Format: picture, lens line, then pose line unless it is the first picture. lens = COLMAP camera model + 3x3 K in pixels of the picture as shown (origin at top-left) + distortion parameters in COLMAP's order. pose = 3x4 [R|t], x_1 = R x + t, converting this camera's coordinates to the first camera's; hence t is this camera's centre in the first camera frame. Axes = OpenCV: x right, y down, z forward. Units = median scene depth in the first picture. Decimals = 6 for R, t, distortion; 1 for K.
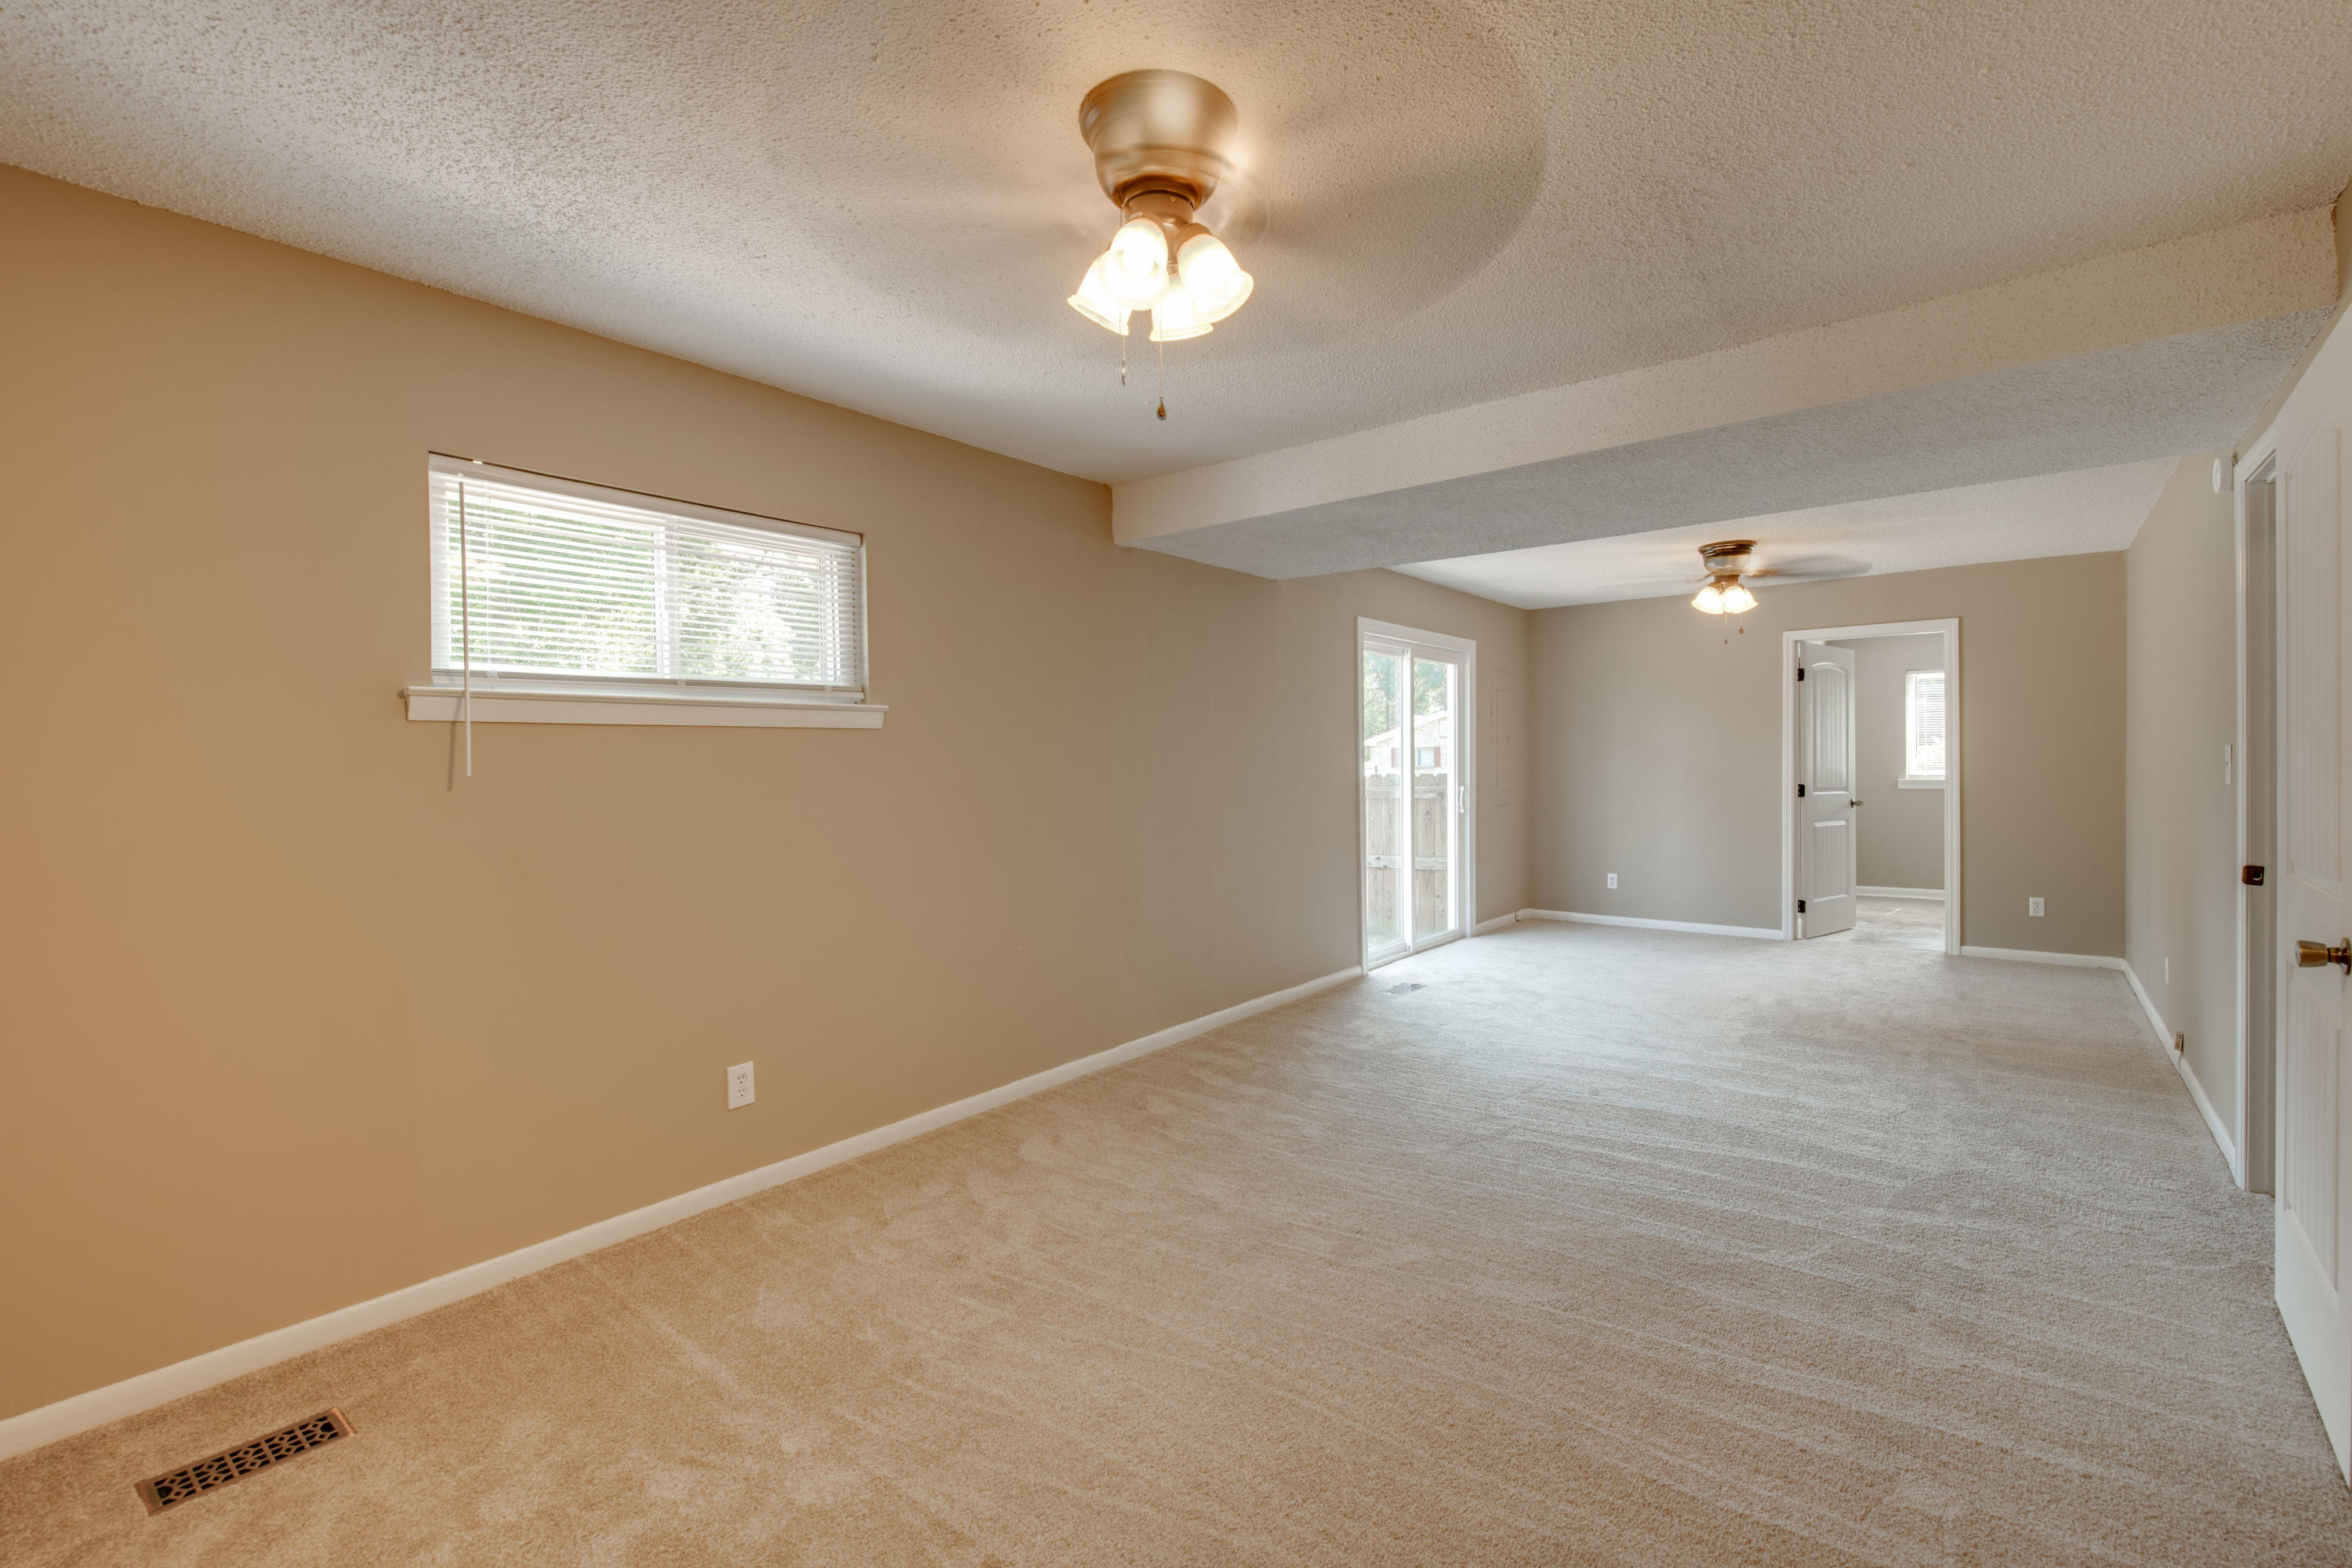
lens RADIAL K [[1025.6, 0, 1175.6], [0, 1025.6, 771.8], [0, 0, 1]] dist [0.005979, -0.004935]
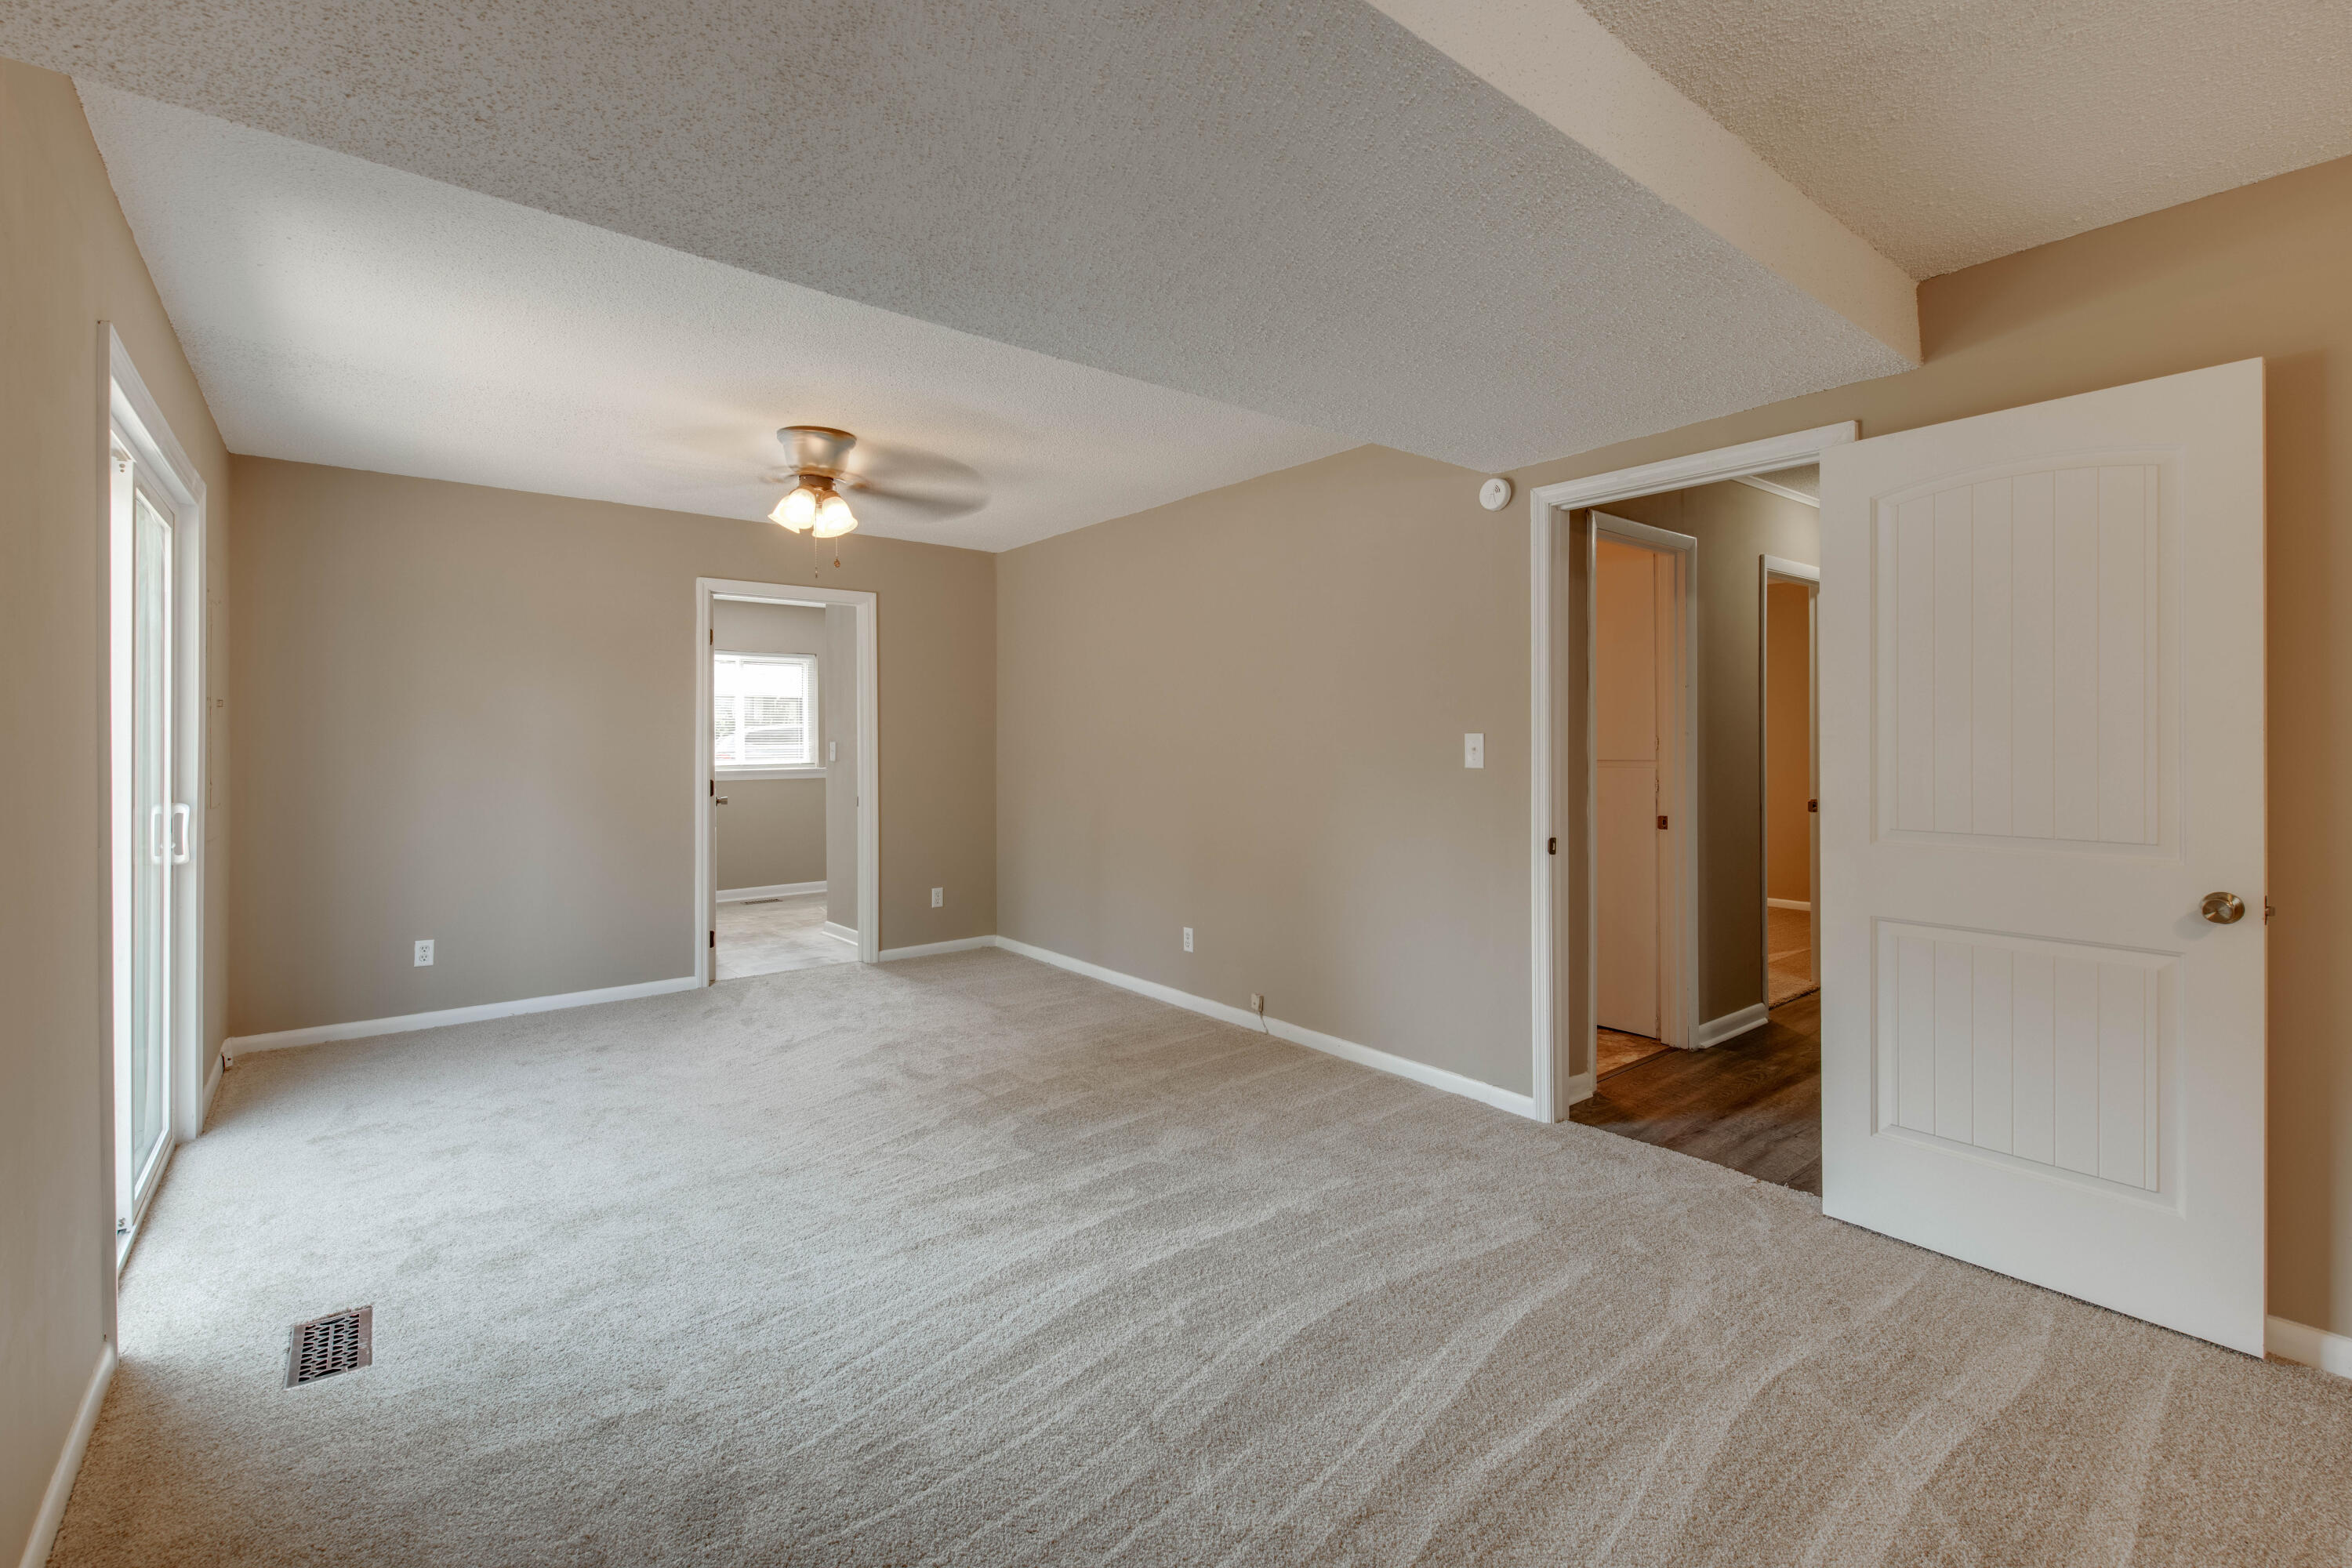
lens RADIAL K [[1025.6, 0, 1175.7], [0, 1025.6, 770.1], [0, 0, 1]] dist [0.005979, -0.004935]
pose [[0.206950, -0.018420, 0.978178, -0.108053], [0.010023, 0.999810, 0.016707, -0.007464], [-0.978300, 0.006347, 0.207095, 0.781255]]
